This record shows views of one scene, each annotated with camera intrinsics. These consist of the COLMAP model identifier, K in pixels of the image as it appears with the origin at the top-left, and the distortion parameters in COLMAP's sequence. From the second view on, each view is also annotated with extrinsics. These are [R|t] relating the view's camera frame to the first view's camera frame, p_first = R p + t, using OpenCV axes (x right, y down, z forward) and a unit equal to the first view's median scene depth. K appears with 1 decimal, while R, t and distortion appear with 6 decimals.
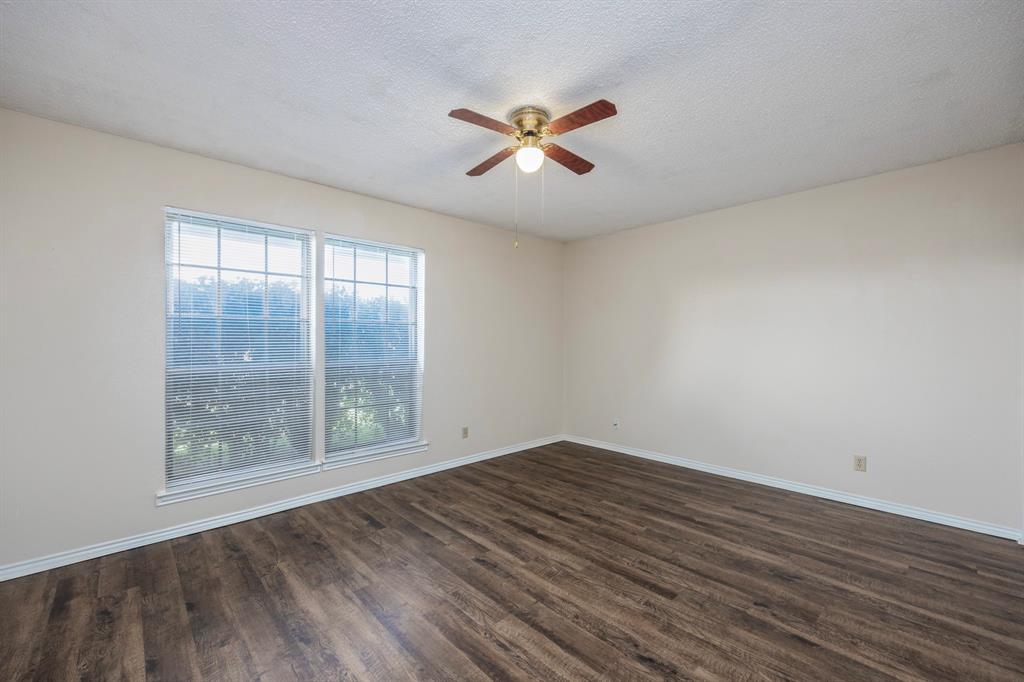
lens RADIAL K [[413.8, 0, 512.3], [0, 413.8, 339.1], [0, 0, 1]] dist [-0.001003, -0.000198]
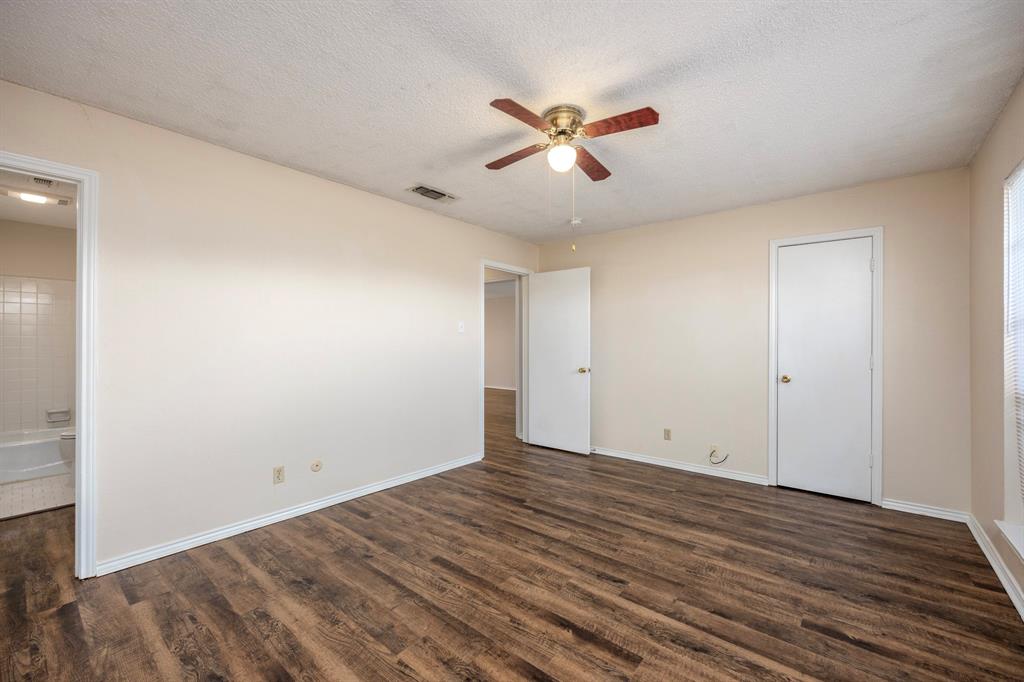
lens RADIAL K [[413.8, 0, 511.8], [0, 413.8, 342.7], [0, 0, 1]] dist [-0.001003, -0.000198]
pose [[-0.991954, 0.002302, -0.126576, 0.280853], [0.003095, 0.999977, -0.006062, 0.011176], [0.126559, -0.006405, -0.991938, 1.937491]]
